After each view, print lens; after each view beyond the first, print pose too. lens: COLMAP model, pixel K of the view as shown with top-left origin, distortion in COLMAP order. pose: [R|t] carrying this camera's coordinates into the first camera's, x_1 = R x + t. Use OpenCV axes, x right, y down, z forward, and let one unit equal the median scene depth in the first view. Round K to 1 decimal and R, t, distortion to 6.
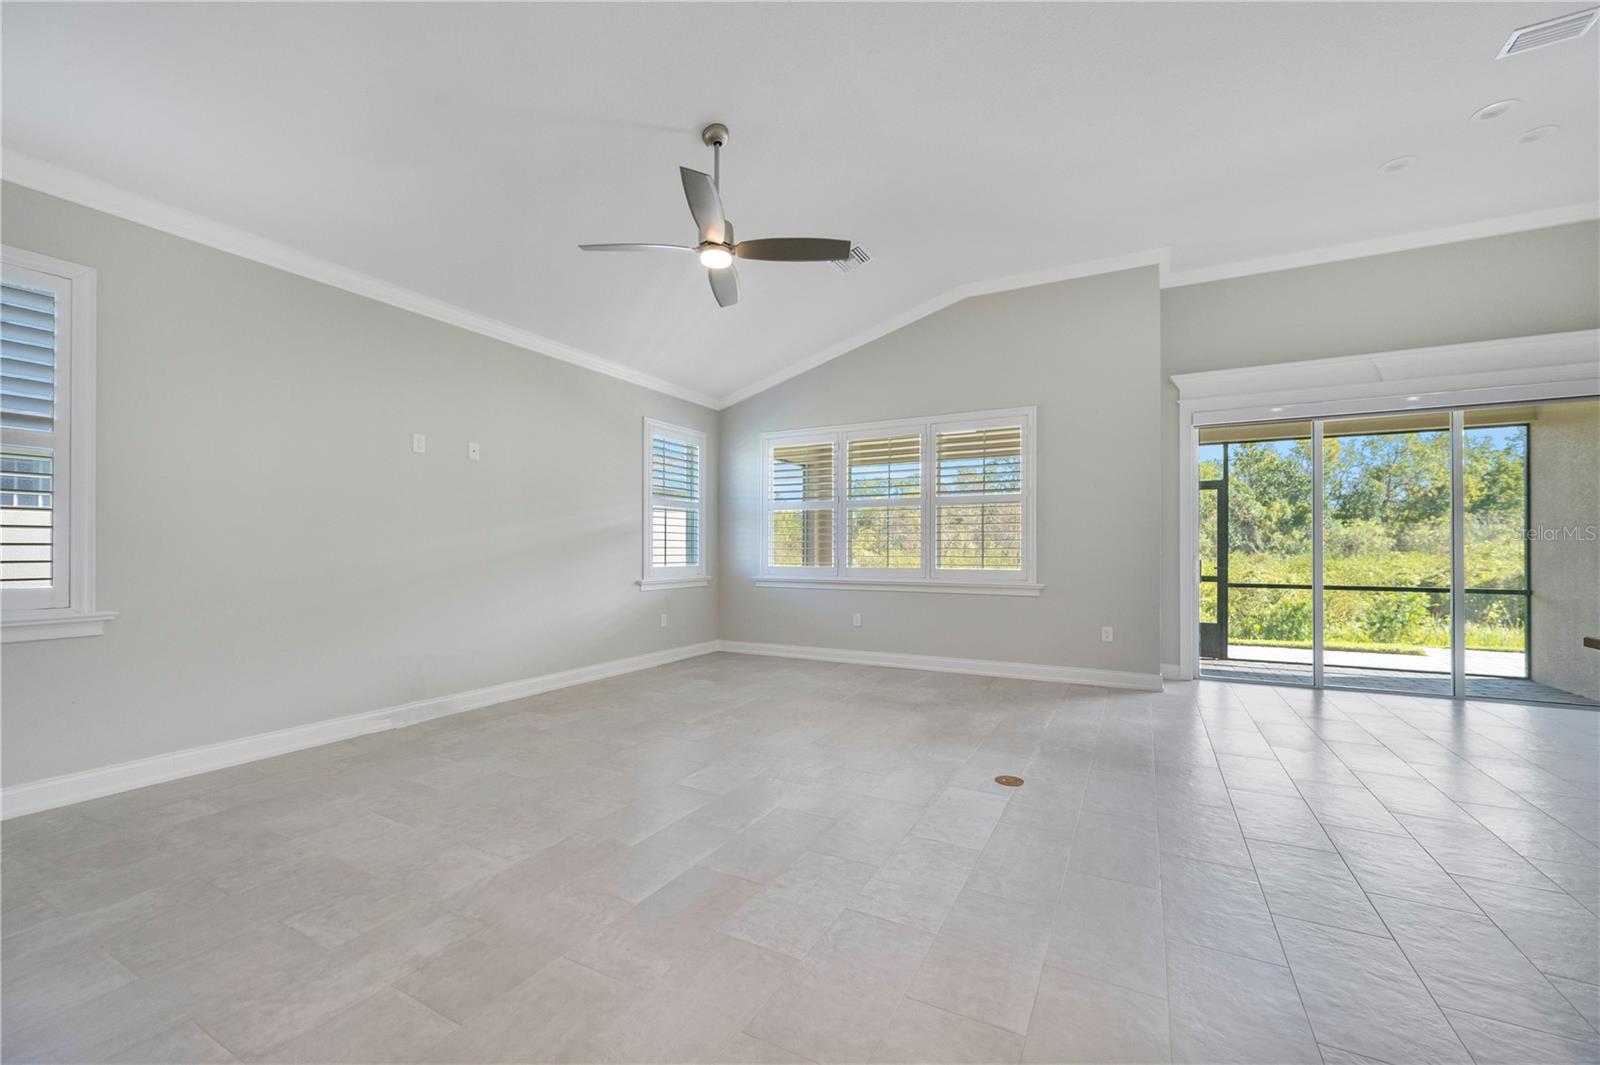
lens RADIAL K [[630.0, 0, 810.7], [0, 630.0, 553.3], [0, 0, 1]] dist [0.001168, 0.000344]
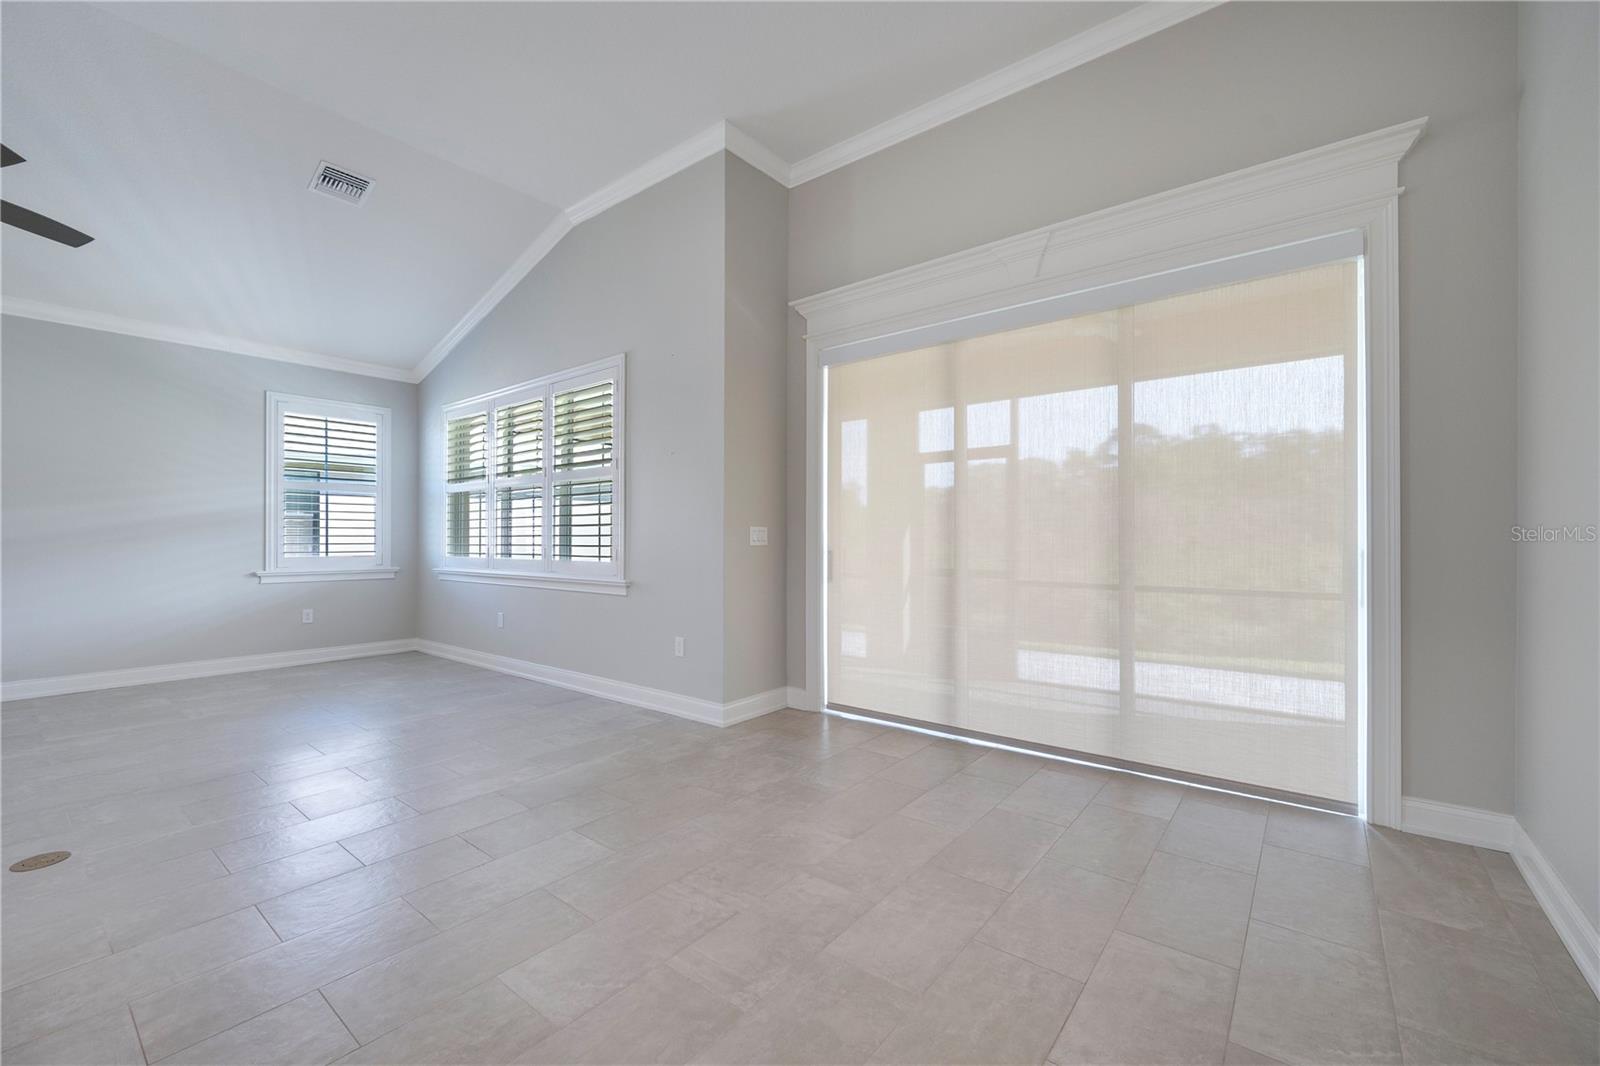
lens RADIAL K [[630.0, 0, 807.1], [0, 630.0, 532.0], [0, 0, 1]] dist [0.001168, 0.000344]
pose [[0.984283, -0.006144, -0.176493, 0.631667], [0.003276, 0.999858, -0.016533, 0.003033], [0.176570, 0.015695, 0.984163, 0.235178]]
